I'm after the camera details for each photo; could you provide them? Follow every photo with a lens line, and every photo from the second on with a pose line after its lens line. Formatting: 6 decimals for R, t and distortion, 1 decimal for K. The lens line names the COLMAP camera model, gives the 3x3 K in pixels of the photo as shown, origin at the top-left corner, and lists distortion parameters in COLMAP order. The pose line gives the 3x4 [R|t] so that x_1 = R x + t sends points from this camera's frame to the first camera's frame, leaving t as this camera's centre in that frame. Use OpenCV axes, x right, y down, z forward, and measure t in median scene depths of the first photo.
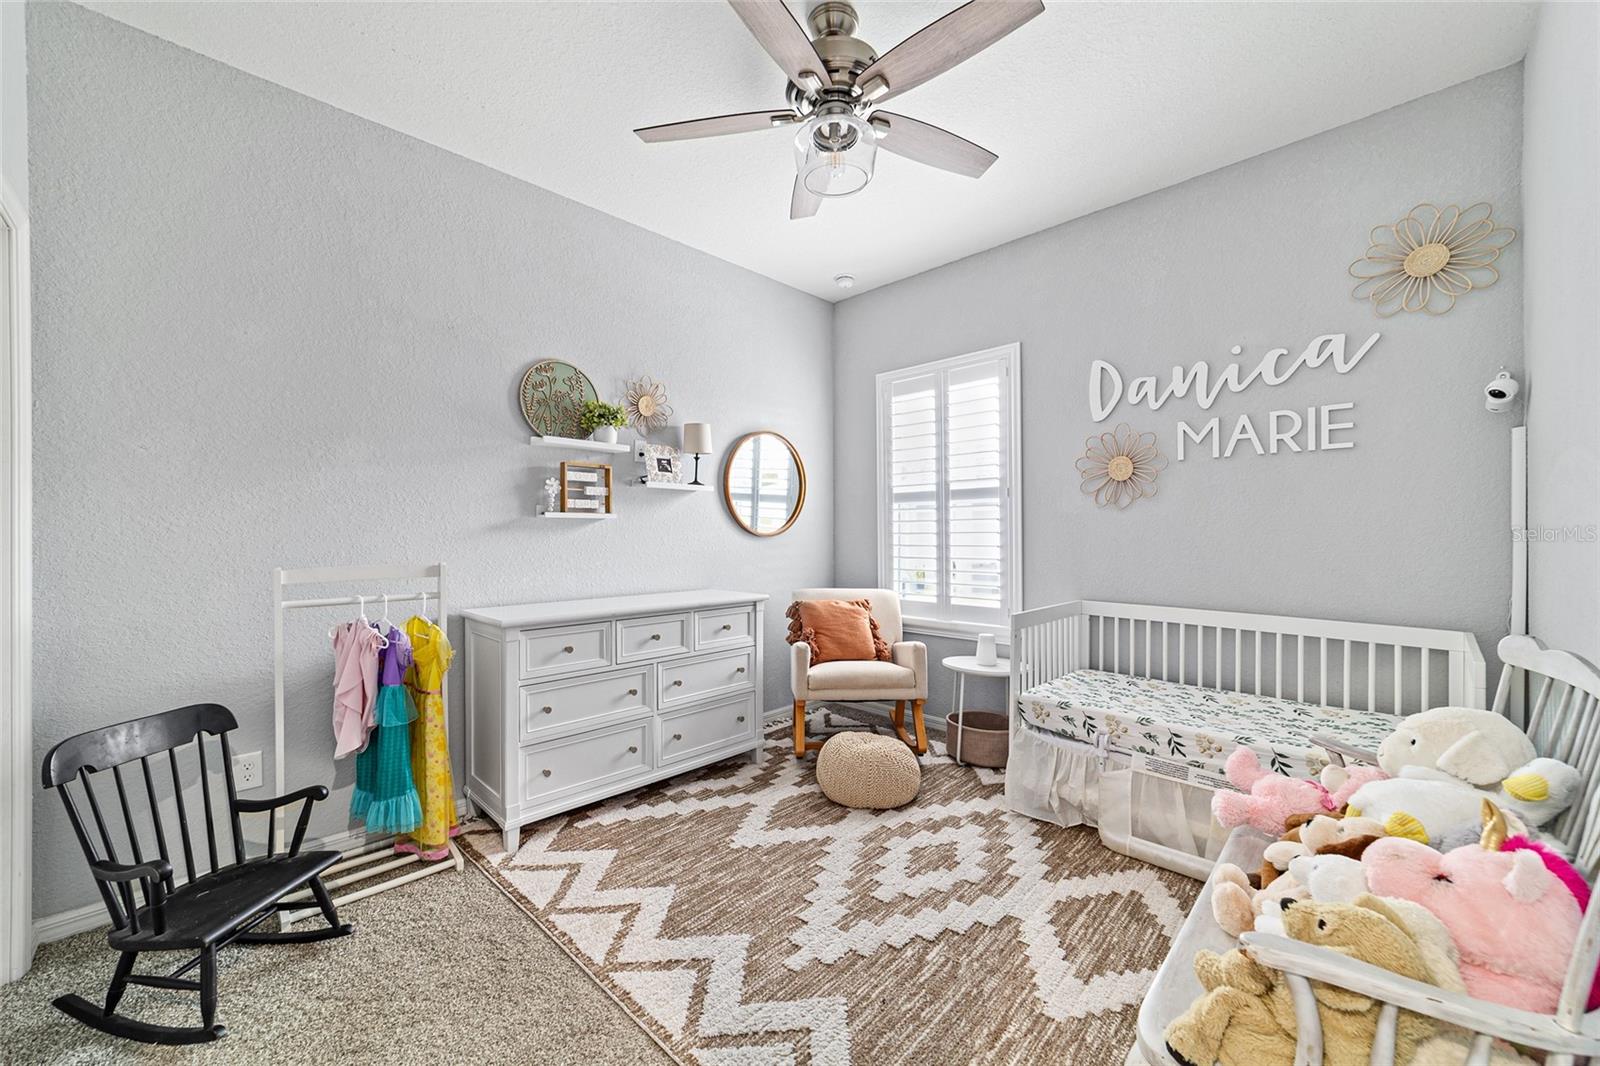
lens RADIAL K [[620.5, 0, 800.0], [0, 620.5, 533.0], [0, 0, 1]] dist [-0.016887, 0.008589]
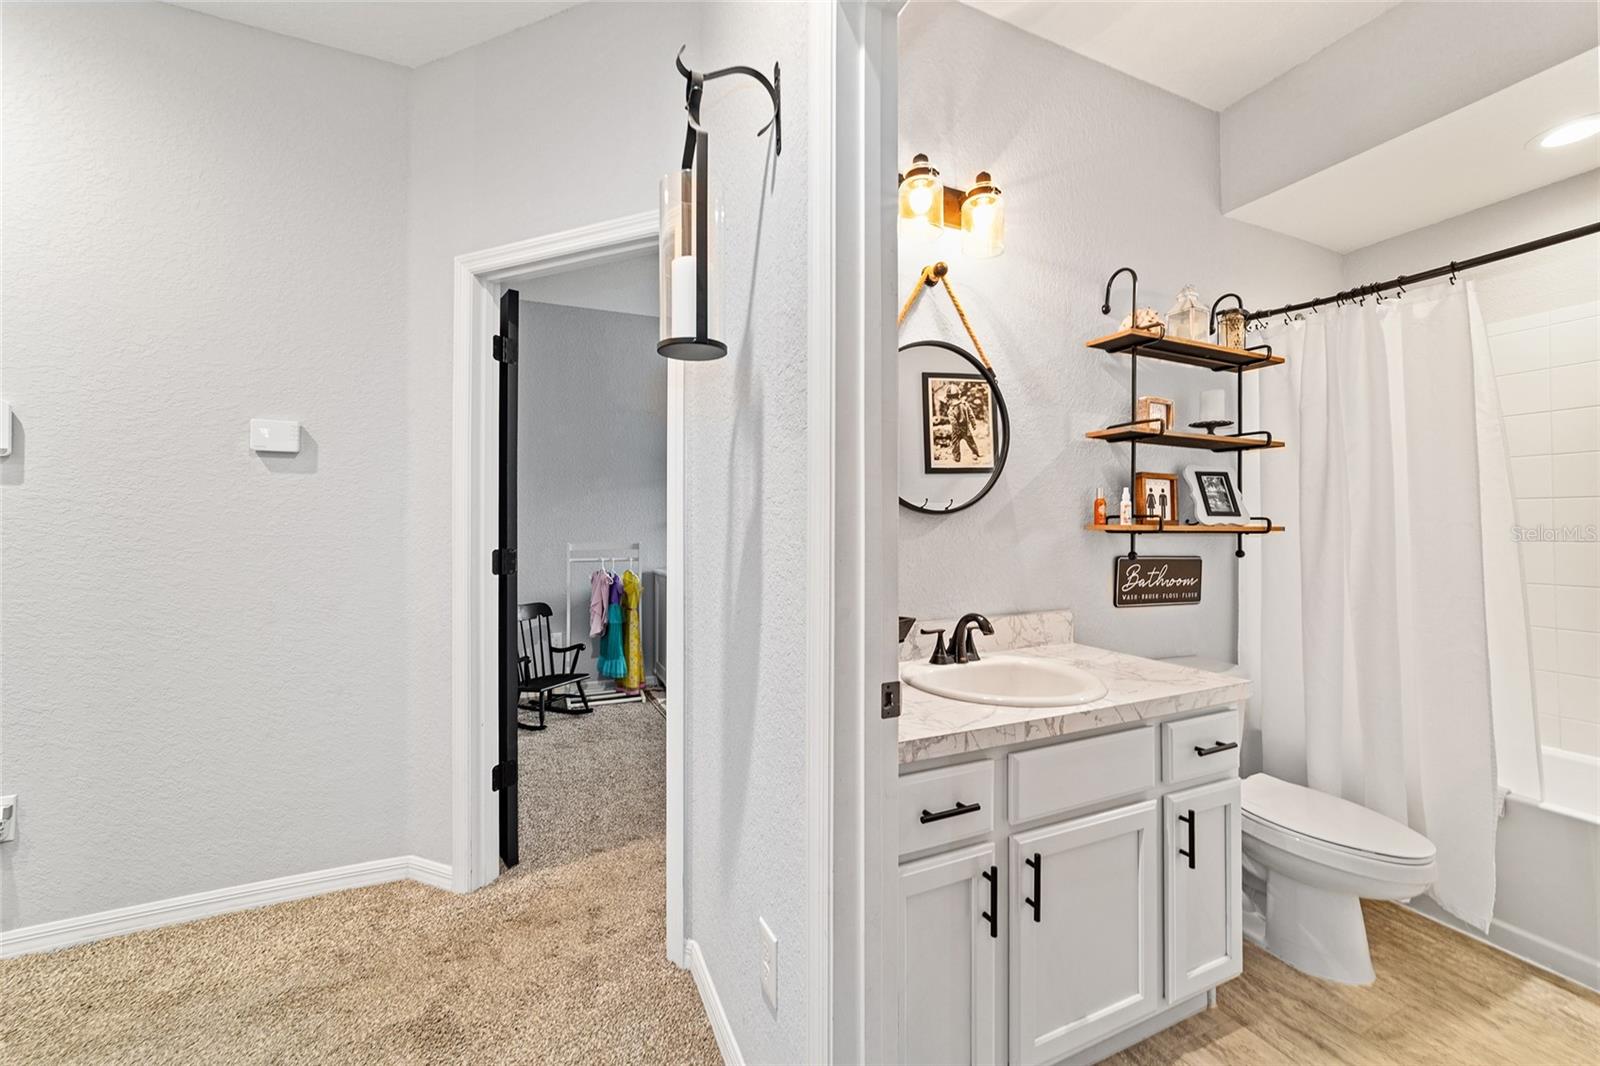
lens RADIAL K [[617.9, 0, 791.9], [0, 617.9, 530.4], [0, 0, 1]] dist [-0.018396, 0.008648]
pose [[0.928054, 0.011325, -0.372273, 0.672757], [-0.010281, 0.999936, 0.004789, -0.001495], [0.372303, -0.000617, 0.928111, -0.699457]]
